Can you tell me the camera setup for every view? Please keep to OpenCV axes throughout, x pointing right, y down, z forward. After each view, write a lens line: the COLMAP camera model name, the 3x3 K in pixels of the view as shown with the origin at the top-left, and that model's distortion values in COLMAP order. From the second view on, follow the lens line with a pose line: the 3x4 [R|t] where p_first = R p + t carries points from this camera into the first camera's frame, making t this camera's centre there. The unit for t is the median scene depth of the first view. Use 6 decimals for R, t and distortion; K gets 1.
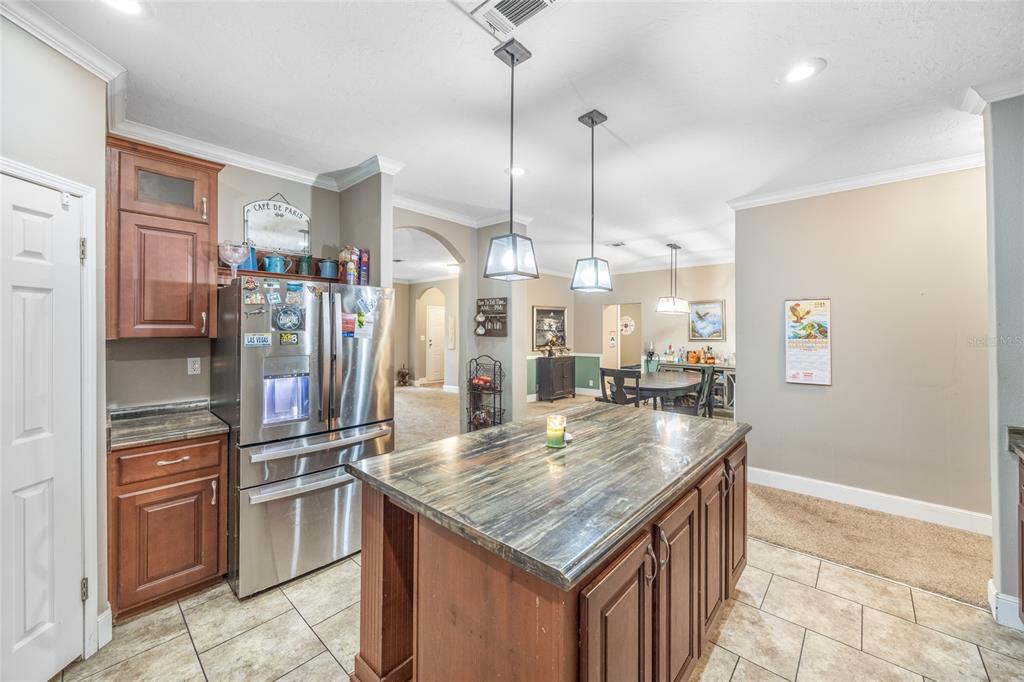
lens RADIAL K [[396.4, 0, 516.3], [0, 396.4, 321.8], [0, 0, 1]] dist [-0.001002, -0.000231]
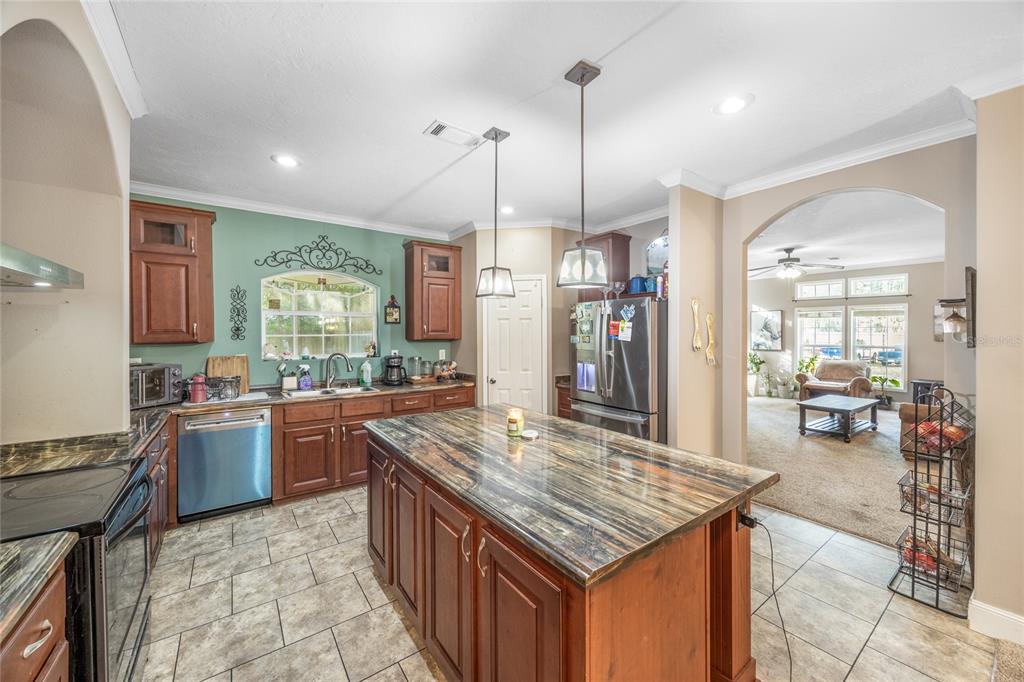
lens RADIAL K [[388.8, 0, 514.0], [0, 388.8, 336.2], [0, 0, 1]] dist [-0.001197, -0.000201]
pose [[-0.210874, 0.009546, -0.977467, 0.930945], [0.020419, 0.999777, 0.005359, 0.009472], [0.977300, -0.018828, -0.211022, 0.893214]]
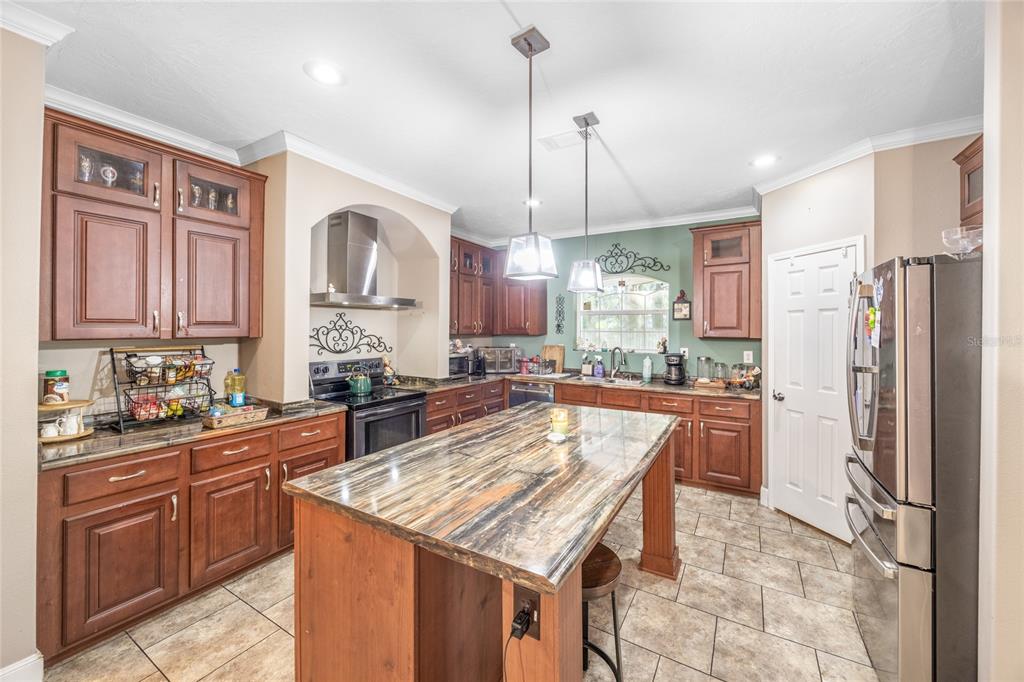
lens RADIAL K [[393.1, 0, 514.5], [0, 393.1, 327.6], [0, 0, 1]] dist [-0.002713, -0.000151]
pose [[-0.982911, -0.007930, -0.183913, -0.022668], [-0.004093, 0.999766, -0.021233, 0.030573], [0.184038, -0.020118, -0.982713, 1.883820]]
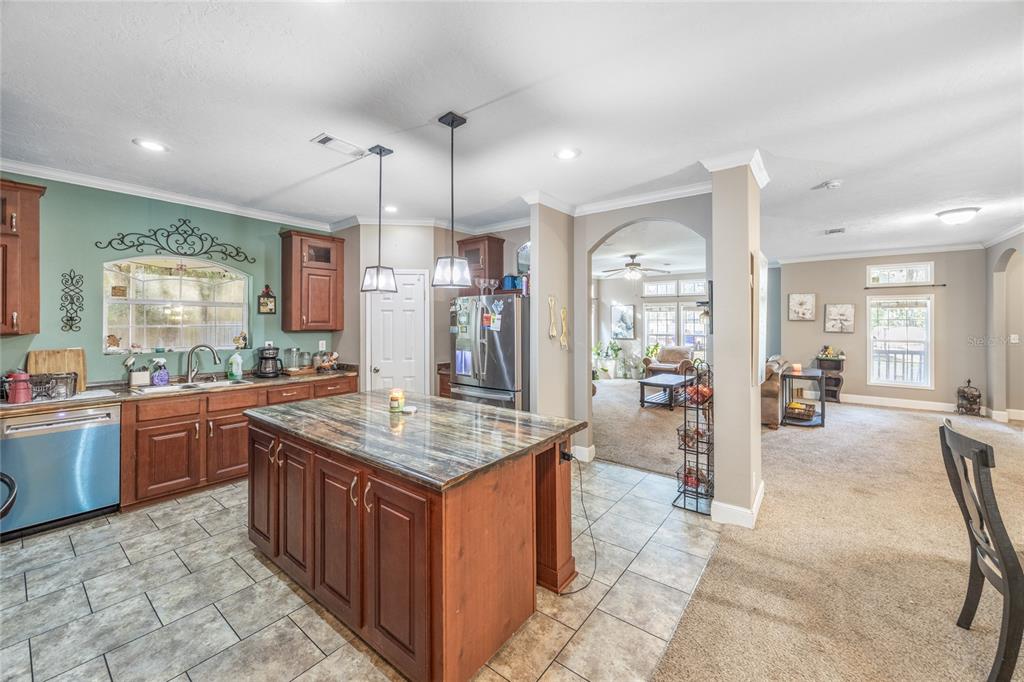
lens RADIAL K [[396.4, 0, 516.3], [0, 396.4, 321.8], [0, 0, 1]] dist [-0.001002, -0.000231]
pose [[0.073042, -0.003843, -0.997321, 1.258987], [0.019006, 0.999816, -0.002460, 0.010624], [0.997148, -0.018775, 0.073102, 0.979757]]
